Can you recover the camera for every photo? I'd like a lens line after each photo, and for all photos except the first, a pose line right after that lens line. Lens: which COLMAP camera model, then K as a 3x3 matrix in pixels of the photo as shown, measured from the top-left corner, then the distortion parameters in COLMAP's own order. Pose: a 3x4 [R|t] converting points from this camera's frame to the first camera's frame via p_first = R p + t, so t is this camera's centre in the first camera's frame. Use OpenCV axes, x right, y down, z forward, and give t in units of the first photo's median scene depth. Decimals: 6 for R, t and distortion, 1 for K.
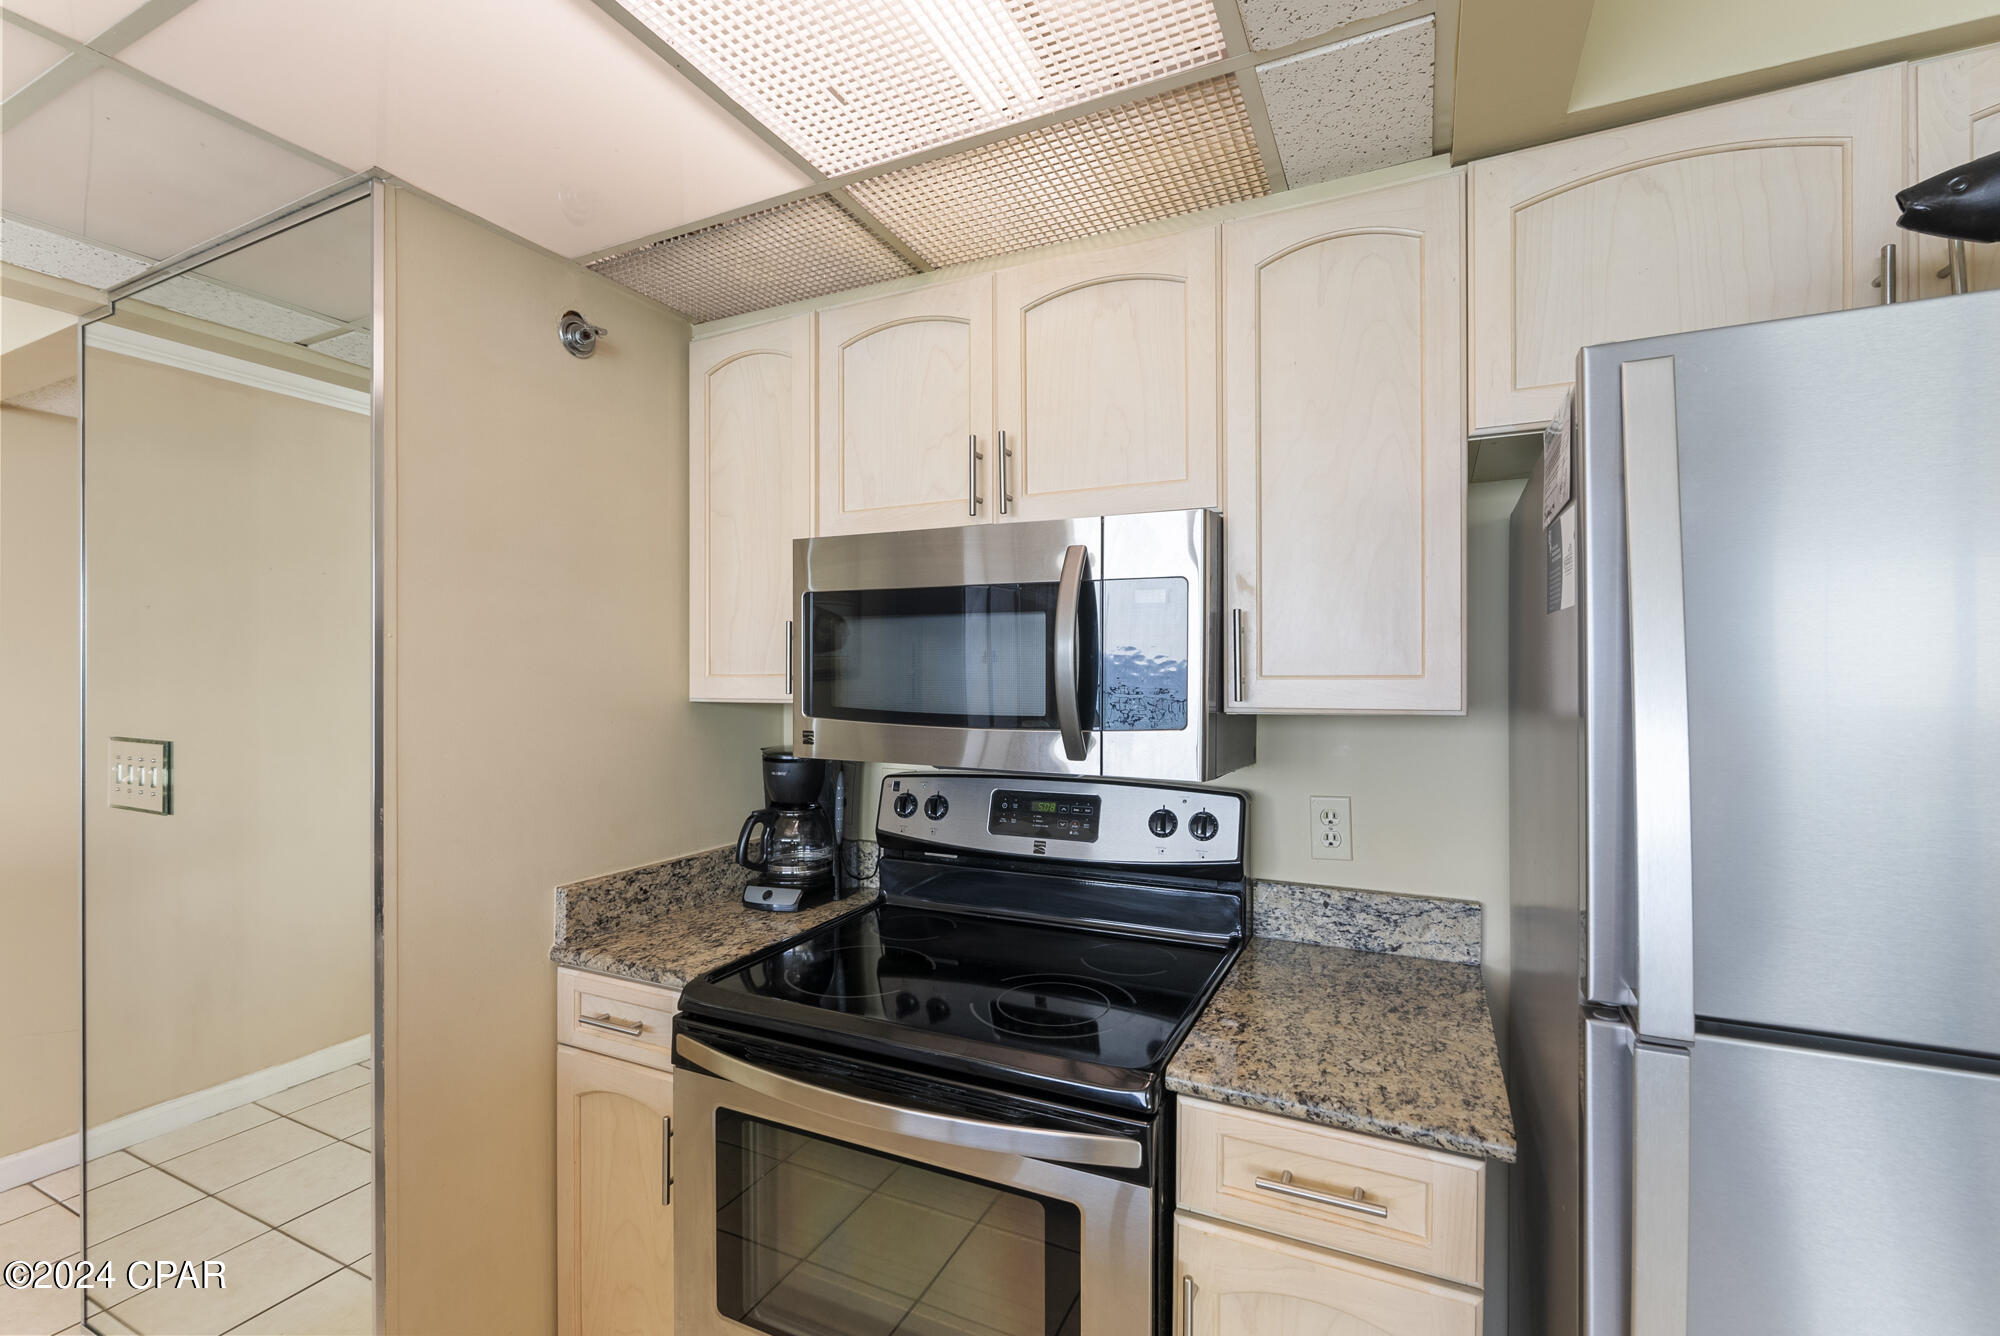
lens RADIAL K [[880.9, 0, 999.4], [0, 880.9, 672.8], [0, 0, 1]] dist [-0.002543, 0.000066]
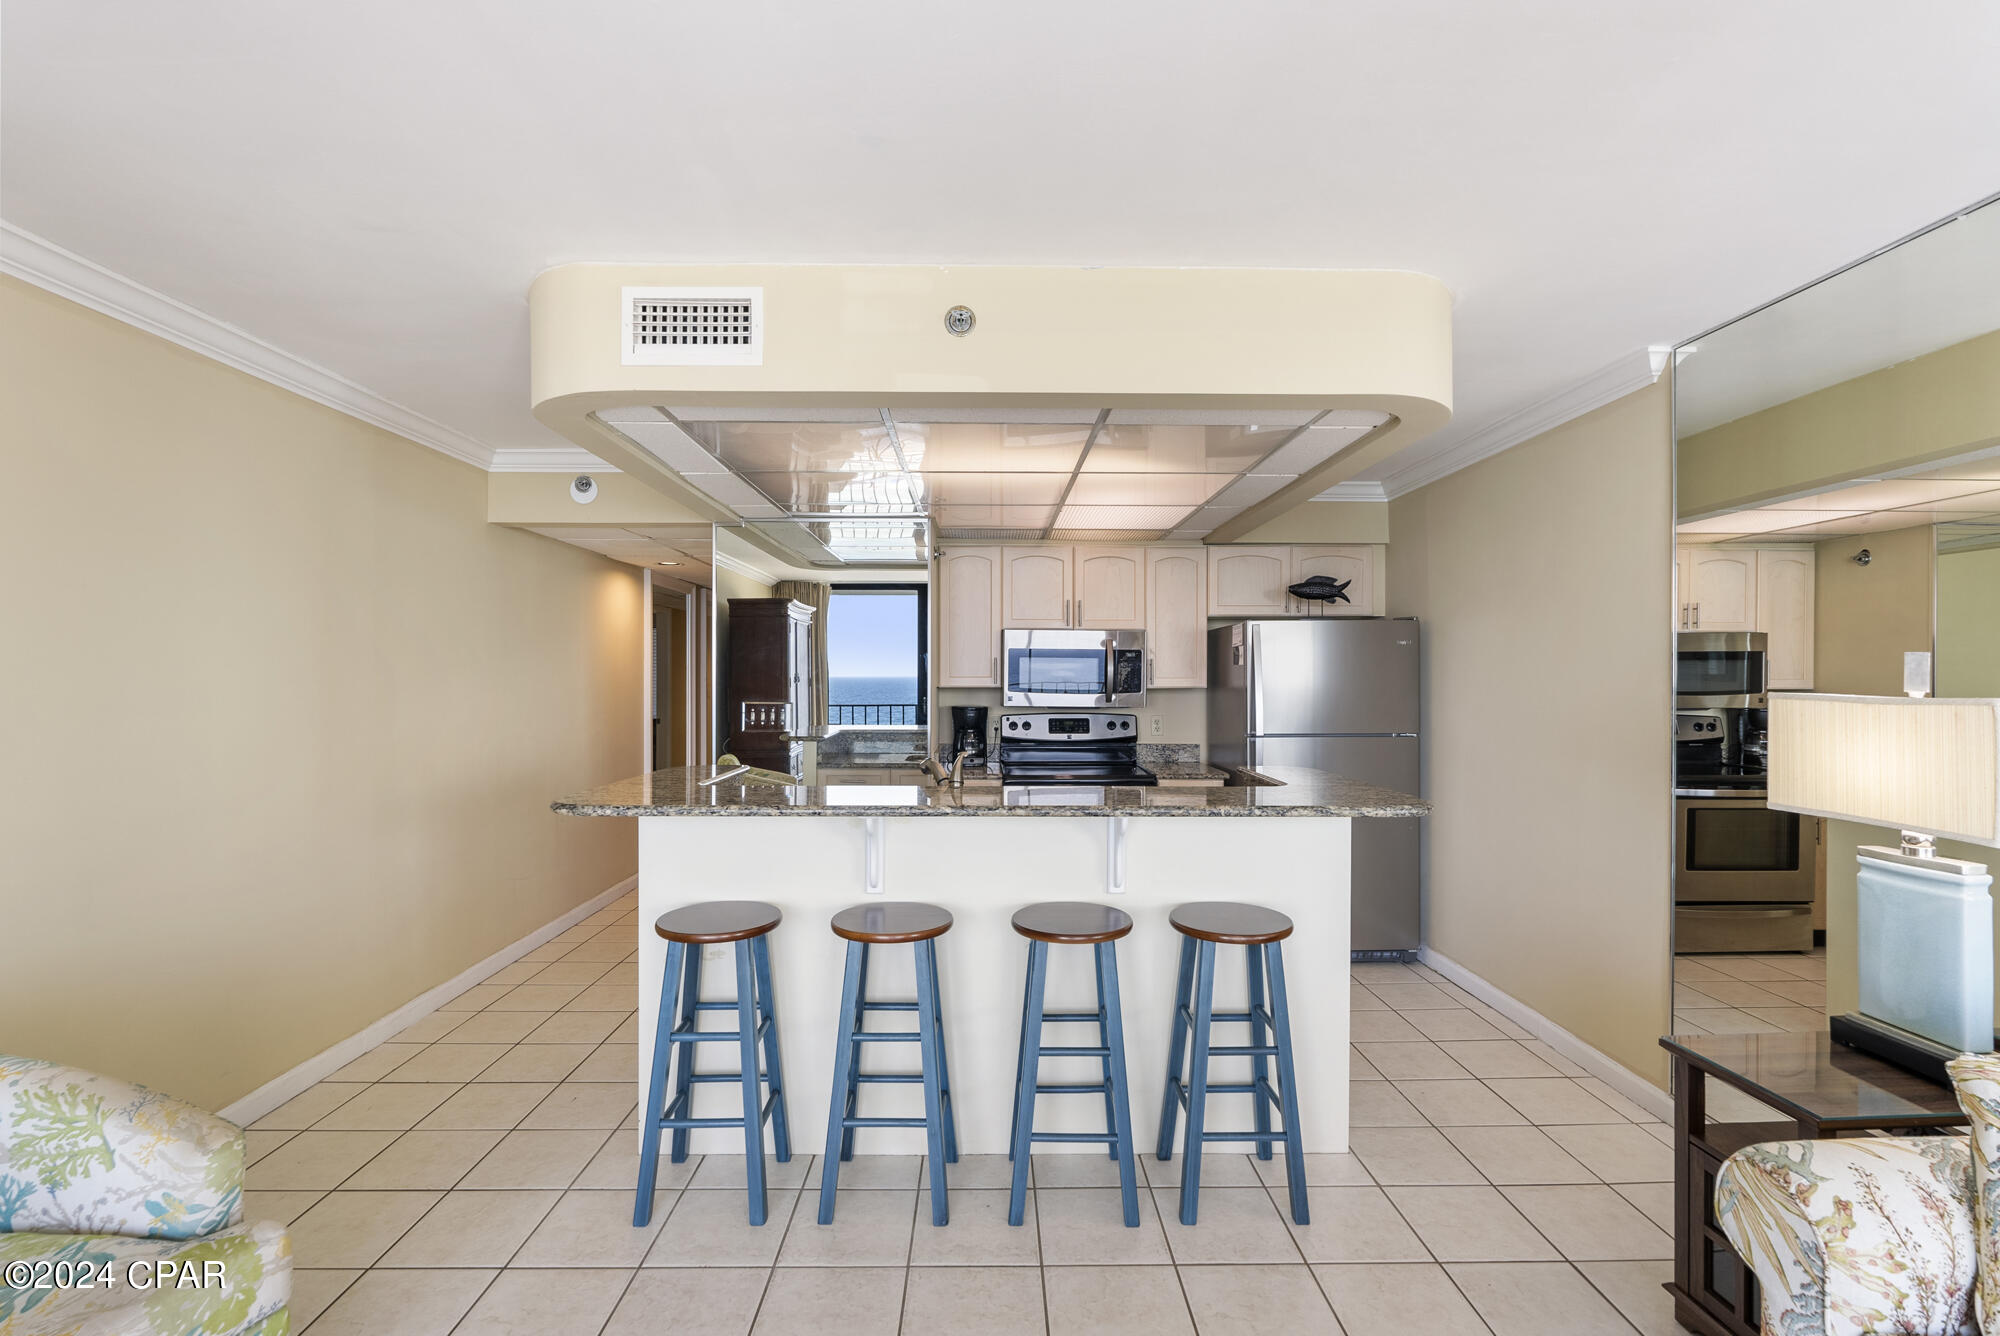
lens RADIAL K [[880.9, 0, 996.9], [0, 880.9, 670.6], [0, 0, 1]] dist [-0.002543, 0.000066]
pose [[0.896308, -0.000156, 0.443431, -1.536478], [-0.004971, 0.999934, 0.010402, -0.051432], [-0.443404, -0.011527, 0.896248, -1.575872]]
